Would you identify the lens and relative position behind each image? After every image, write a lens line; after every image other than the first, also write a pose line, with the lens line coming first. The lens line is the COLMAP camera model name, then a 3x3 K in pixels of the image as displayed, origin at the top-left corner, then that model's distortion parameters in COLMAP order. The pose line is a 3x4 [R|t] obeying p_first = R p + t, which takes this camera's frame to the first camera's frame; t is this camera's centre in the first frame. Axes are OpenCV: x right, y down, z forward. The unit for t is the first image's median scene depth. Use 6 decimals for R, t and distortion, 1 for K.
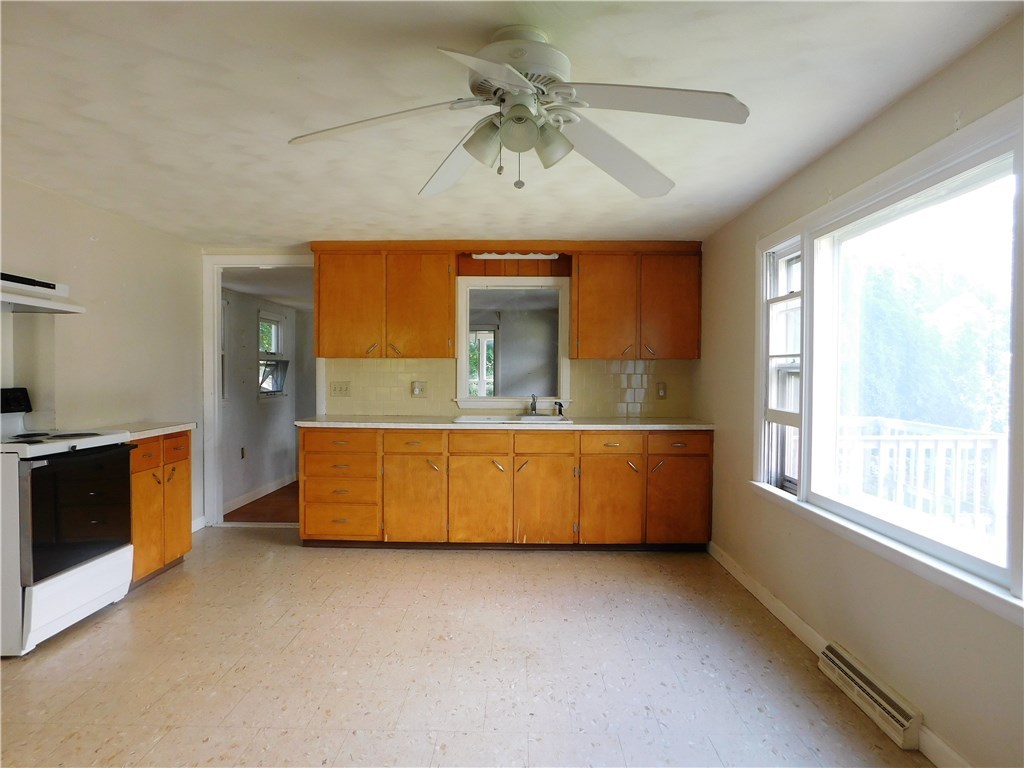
lens RADIAL K [[685.6, 0, 513.3], [0, 685.6, 385.1], [0, 0, 1]] dist [-0.005350, 0.004670]
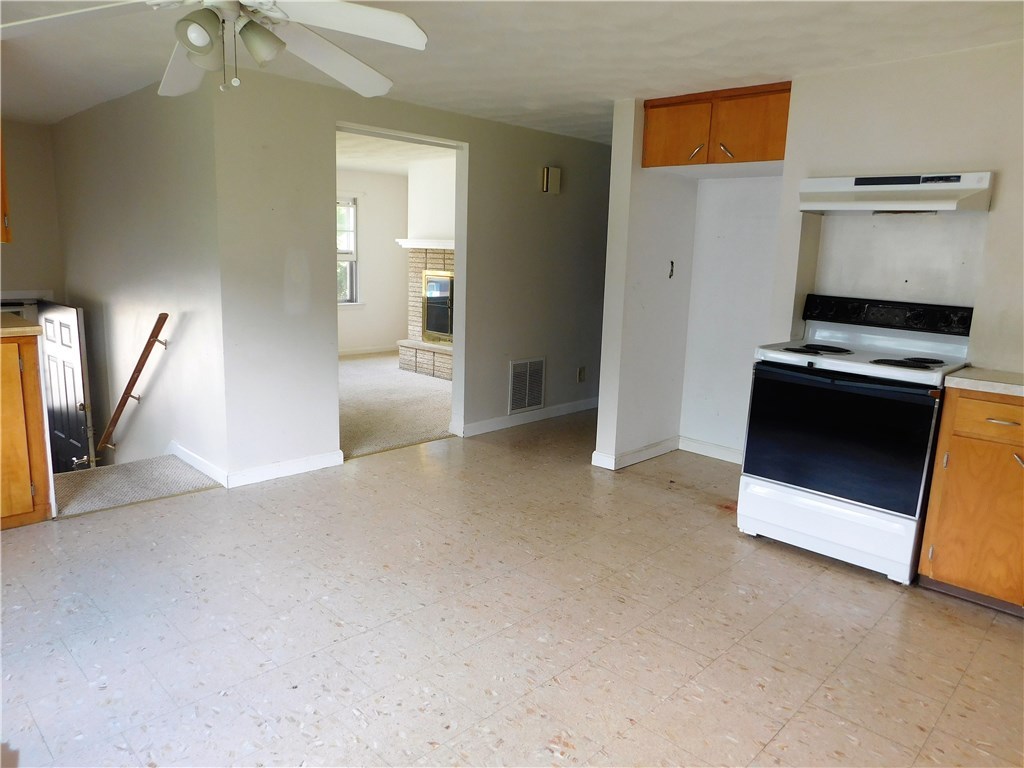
lens RADIAL K [[711.3, 0, 494.7], [0, 711.3, 379.8], [0, 0, 1]] dist [-0.025931, 0.013606]
pose [[-0.708383, 0.092235, -0.699776, 0.333081], [-0.048394, 0.982745, 0.178522, -0.038280], [0.704167, 0.160327, -0.691697, 1.352389]]
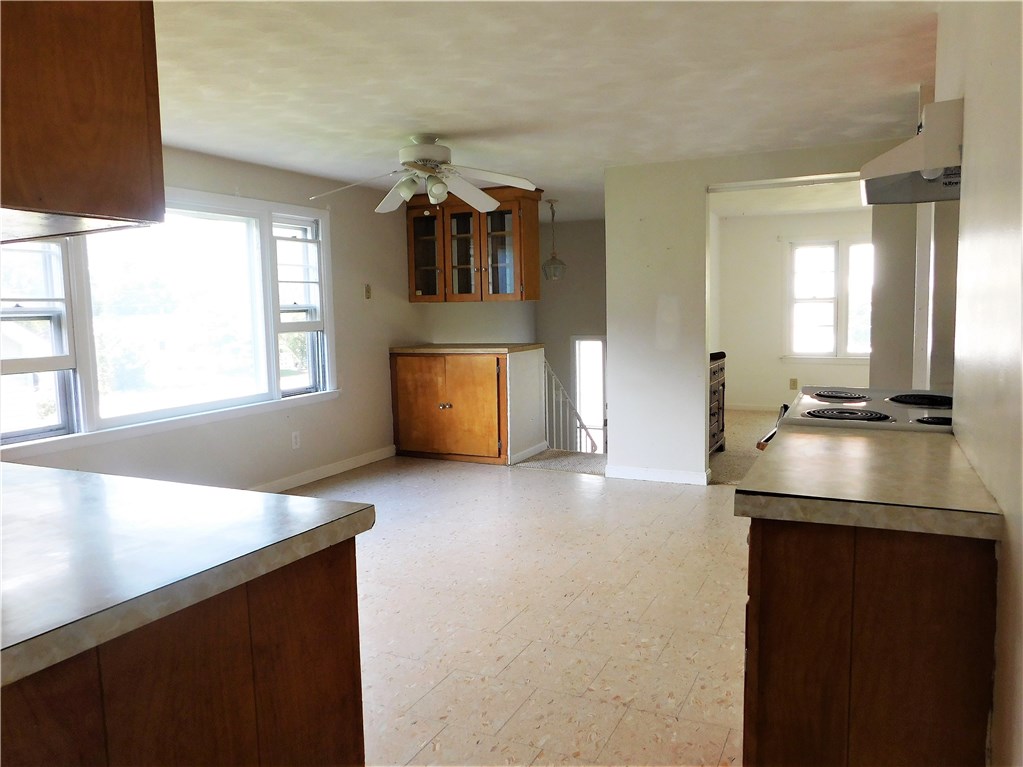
lens RADIAL K [[710.6, 0, 507.7], [0, 710.6, 385.9], [0, 0, 1]] dist [-0.025931, 0.013606]
pose [[-0.901106, -0.041020, 0.431654, -0.687591], [0.013327, 0.992424, 0.122132, -0.024974], [-0.433394, 0.115806, -0.893733, 1.763573]]
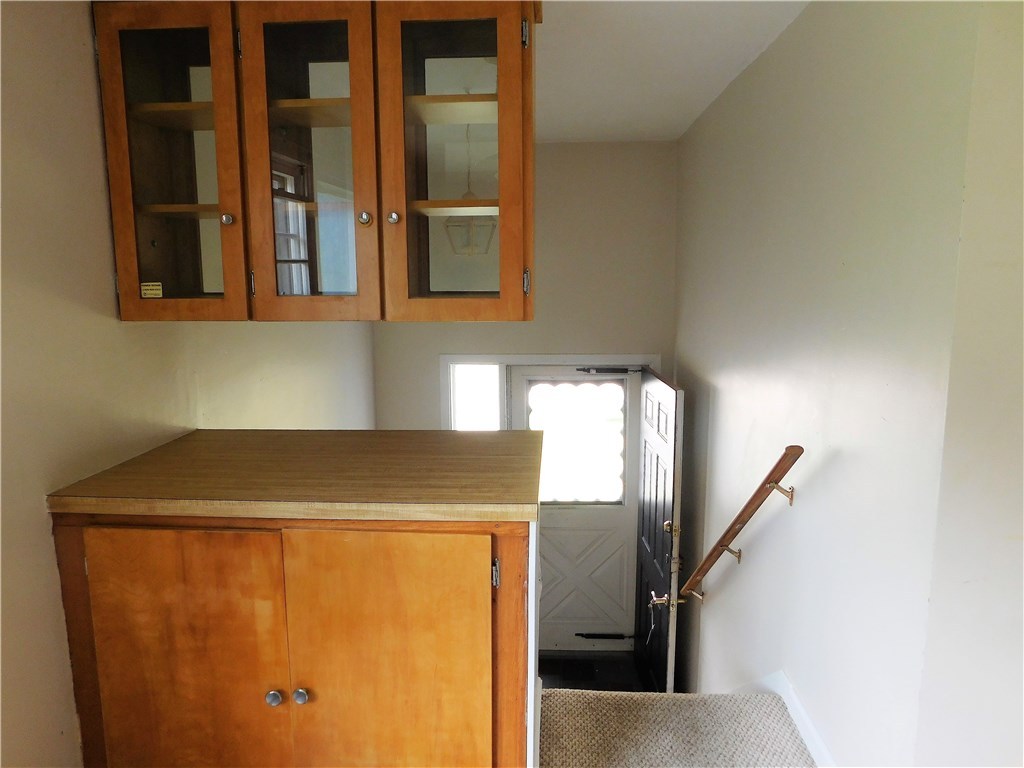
lens RADIAL K [[711.3, 0, 493.0], [0, 711.3, 389.1], [0, 0, 1]] dist [-0.025931, 0.013606]
pose [[-0.997811, -0.016883, 0.063945, 0.076504], [-0.005385, 0.984396, 0.175886, -0.067225], [-0.065916, 0.175156, -0.982332, 0.648291]]
